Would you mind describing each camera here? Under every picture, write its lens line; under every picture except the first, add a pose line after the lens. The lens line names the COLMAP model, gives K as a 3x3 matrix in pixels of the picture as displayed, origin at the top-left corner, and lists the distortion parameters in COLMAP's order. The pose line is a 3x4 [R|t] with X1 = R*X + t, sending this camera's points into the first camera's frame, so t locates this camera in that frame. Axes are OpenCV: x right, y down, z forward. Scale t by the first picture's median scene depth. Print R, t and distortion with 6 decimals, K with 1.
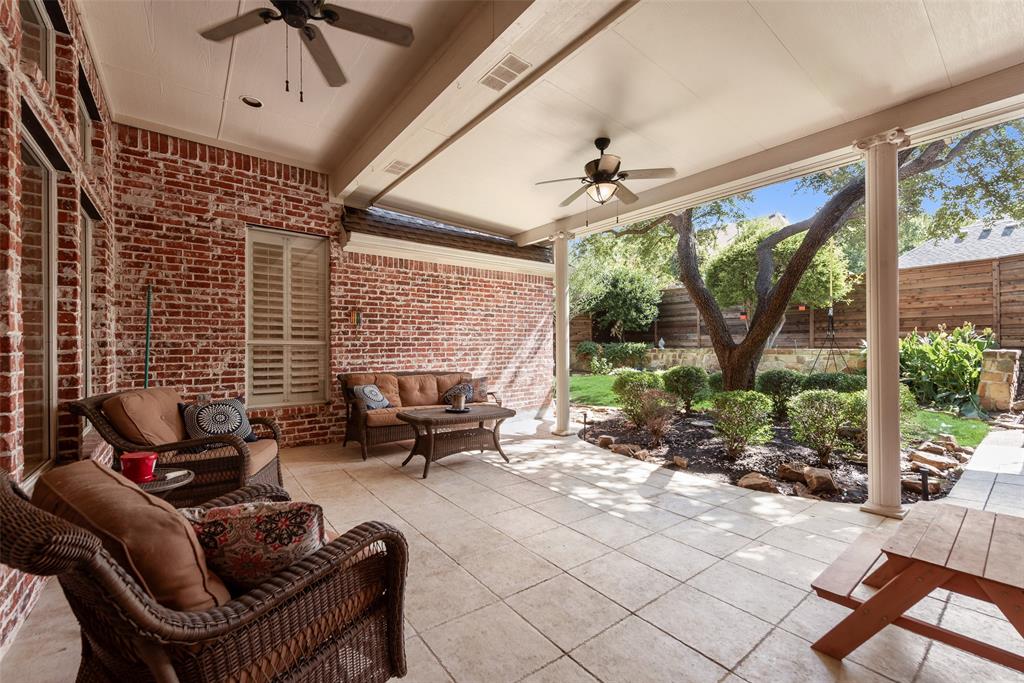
lens RADIAL K [[422.6, 0, 514.2], [0, 422.6, 347.2], [0, 0, 1]] dist [0.005098, 0.000126]
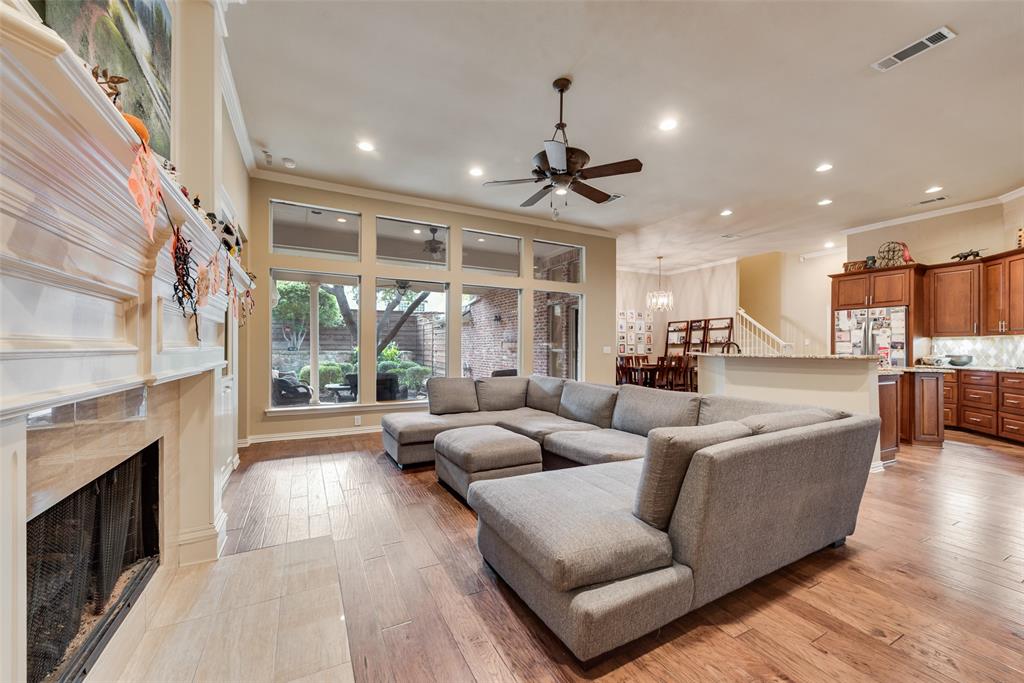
lens RADIAL K [[399.0, 0, 505.9], [0, 399.0, 345.7], [0, 0, 1]] dist [0.009304, -0.003004]
pose [[0.198390, 0.007890, 0.980091, -1.403784], [-0.002146, 0.999969, -0.007616, -0.013918], [-0.980121, -0.000593, 0.198401, -0.047629]]
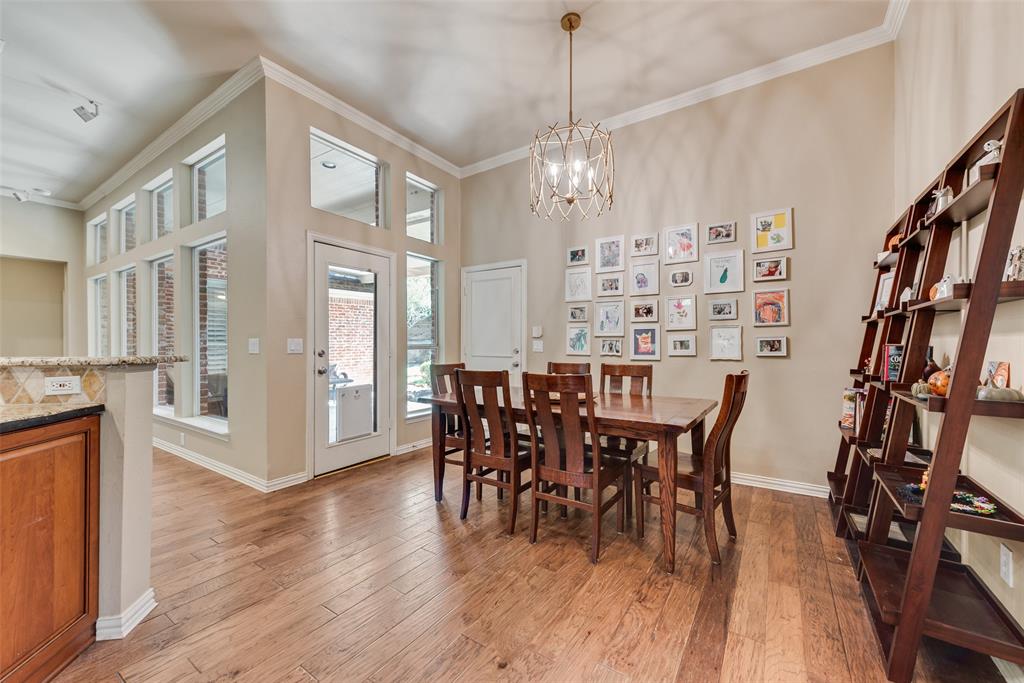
lens RADIAL K [[399.0, 0, 509.6], [0, 399.0, 342.6], [0, 0, 1]] dist [0.009304, -0.003004]
pose [[0.953969, 0.002750, 0.299892, 0.115631], [-0.001865, 0.999993, -0.003238, -0.012237], [-0.299899, 0.002530, 0.953968, -0.764694]]
